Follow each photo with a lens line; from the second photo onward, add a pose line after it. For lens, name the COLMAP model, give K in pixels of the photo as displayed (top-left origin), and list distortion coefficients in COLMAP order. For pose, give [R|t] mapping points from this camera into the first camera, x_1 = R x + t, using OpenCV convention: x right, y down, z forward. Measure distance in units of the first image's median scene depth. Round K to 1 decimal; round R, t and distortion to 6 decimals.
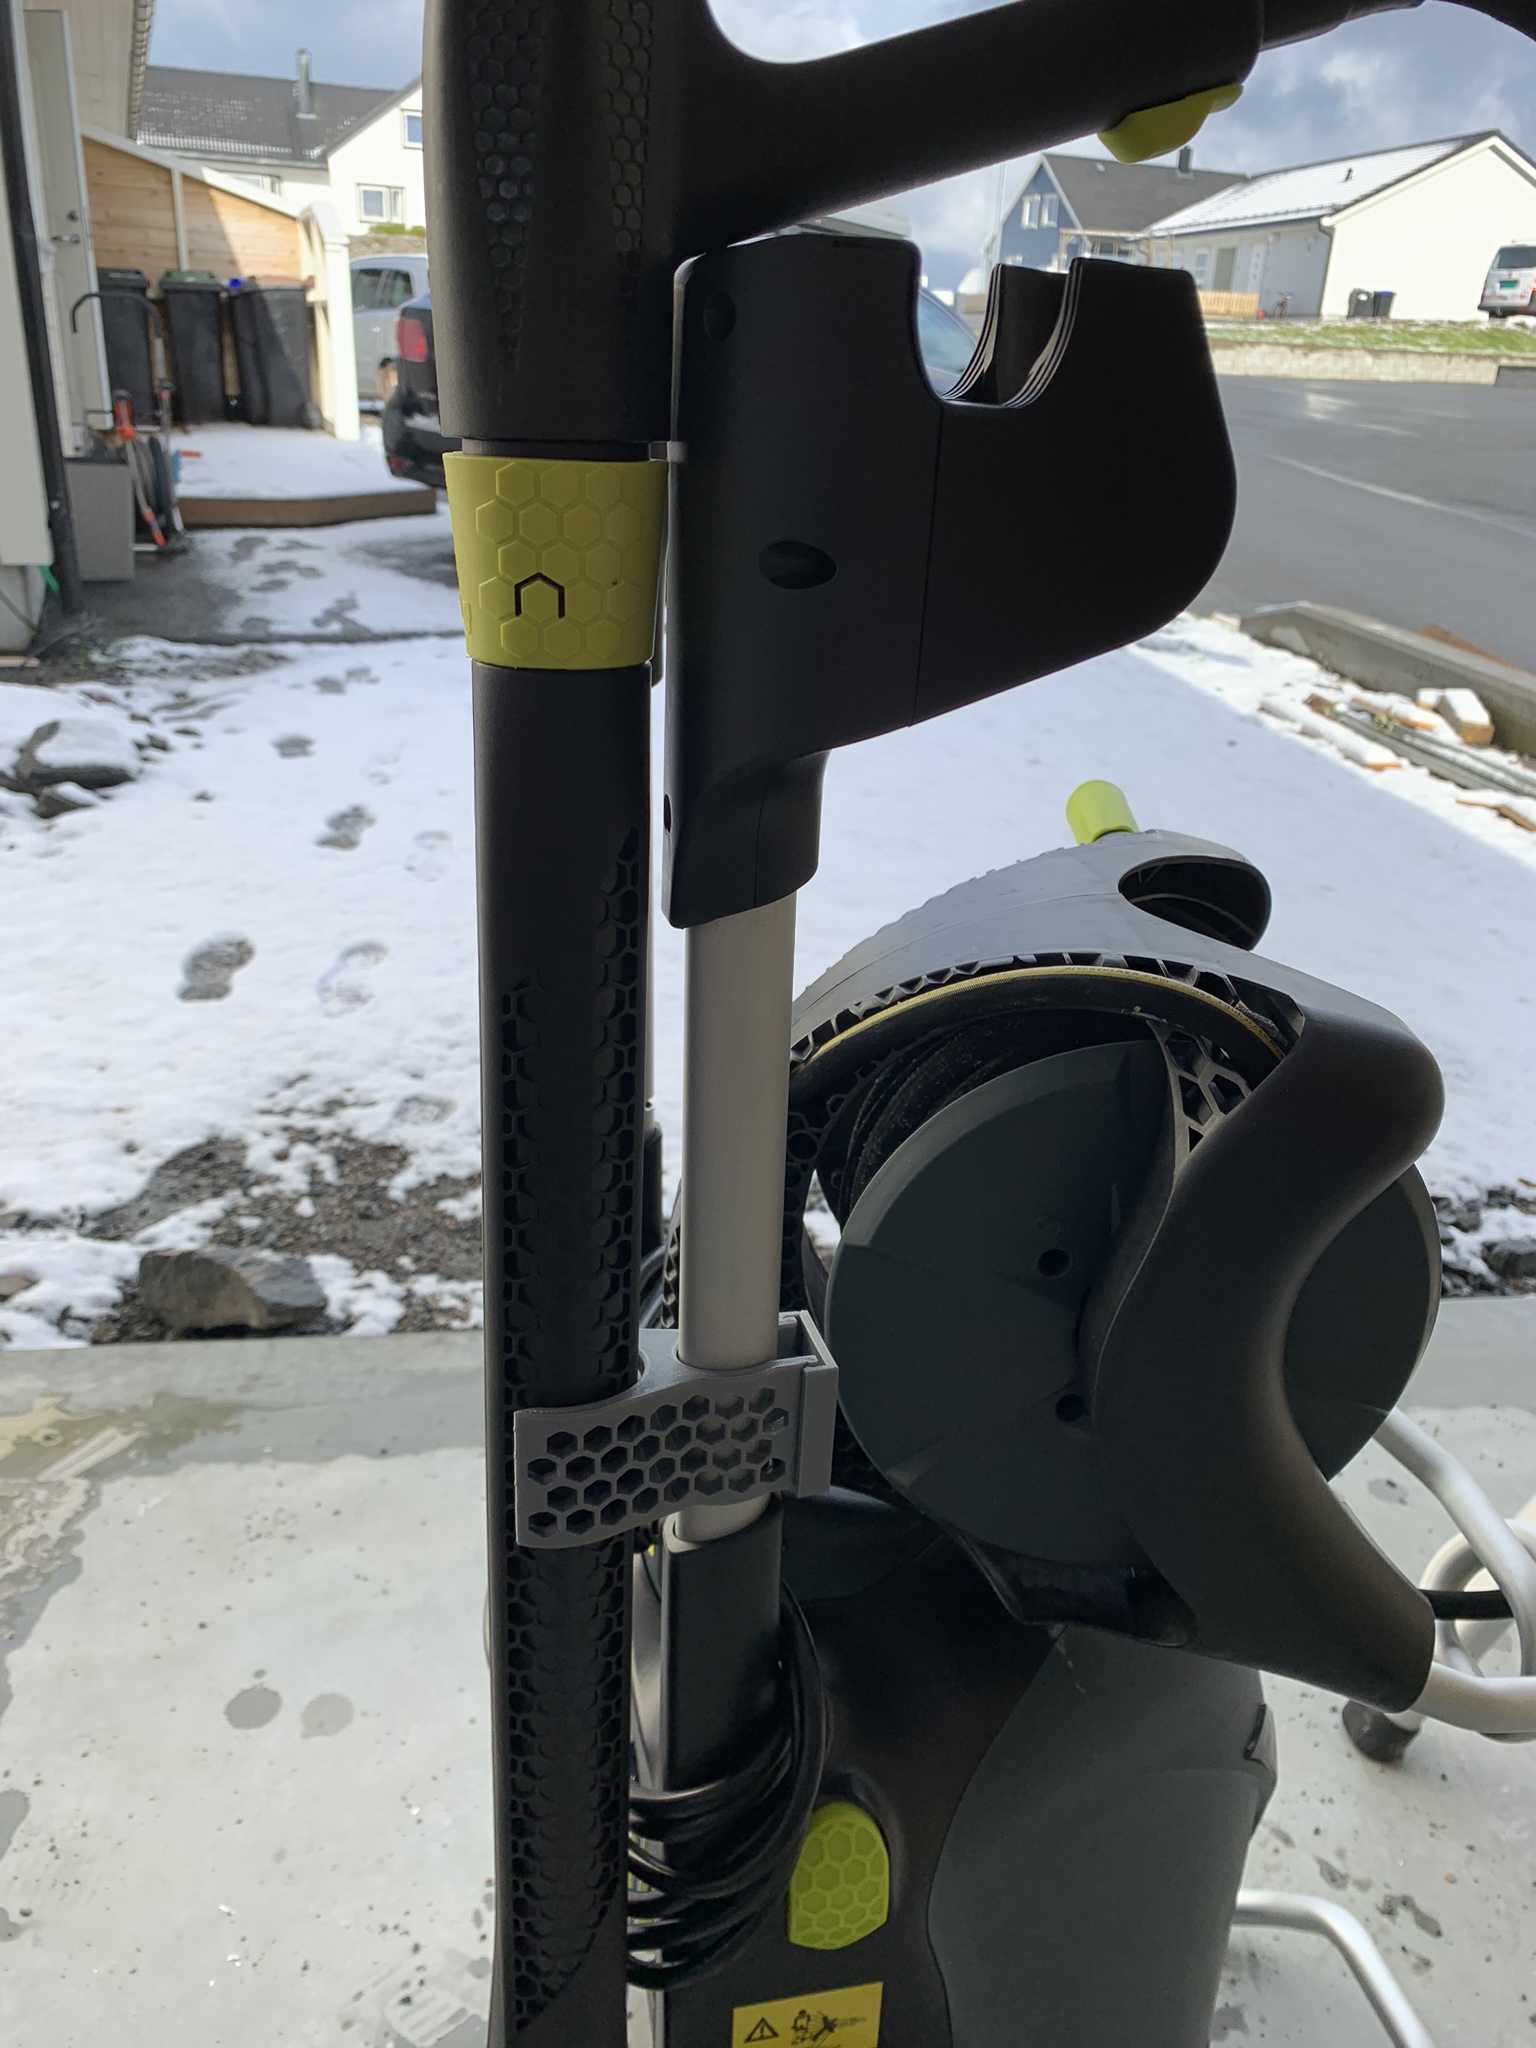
lens RADIAL K [[1570.6, 0, 768.0], [0, 1570.6, 1024.0], [0, 0, 1]] dist [0.000076, -0.005802]
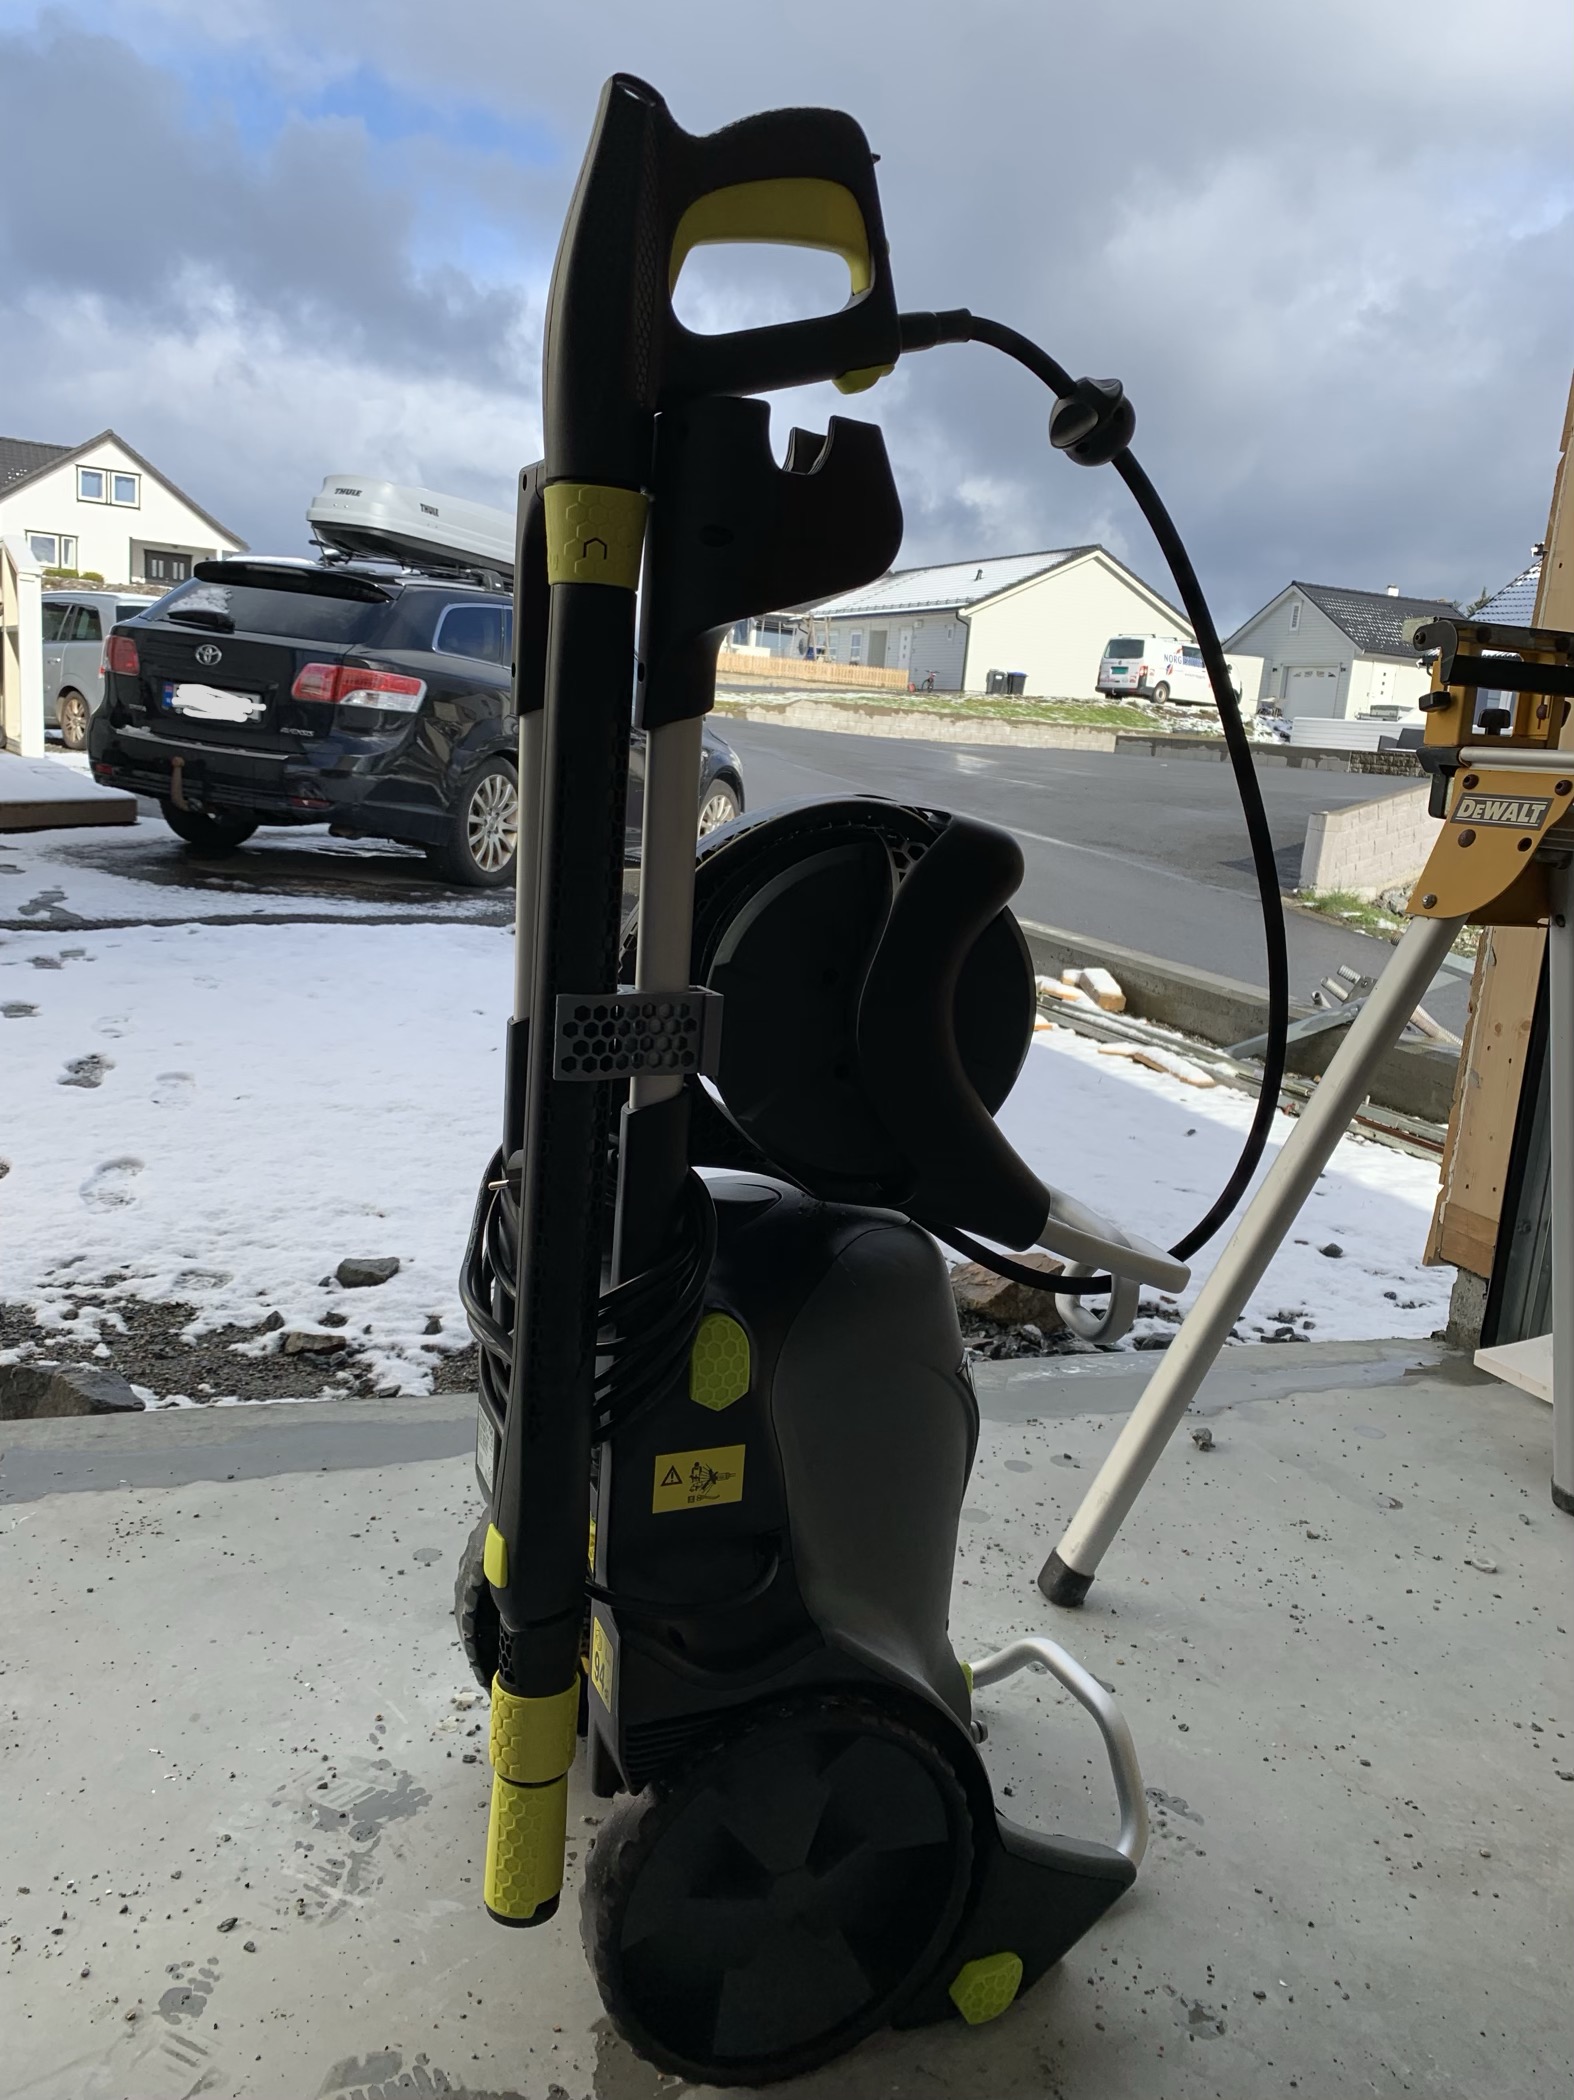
lens RADIAL K [[1610.5, 0, 787.0], [0, 1610.5, 1050.0], [0, 0, 1]] dist [0.000076, -0.005802]
pose [[0.978595, -0.003939, 0.205757, -0.043993], [0.044741, 0.979974, -0.194033, 0.105877], [-0.200872, 0.199086, 0.959174, -0.132278]]
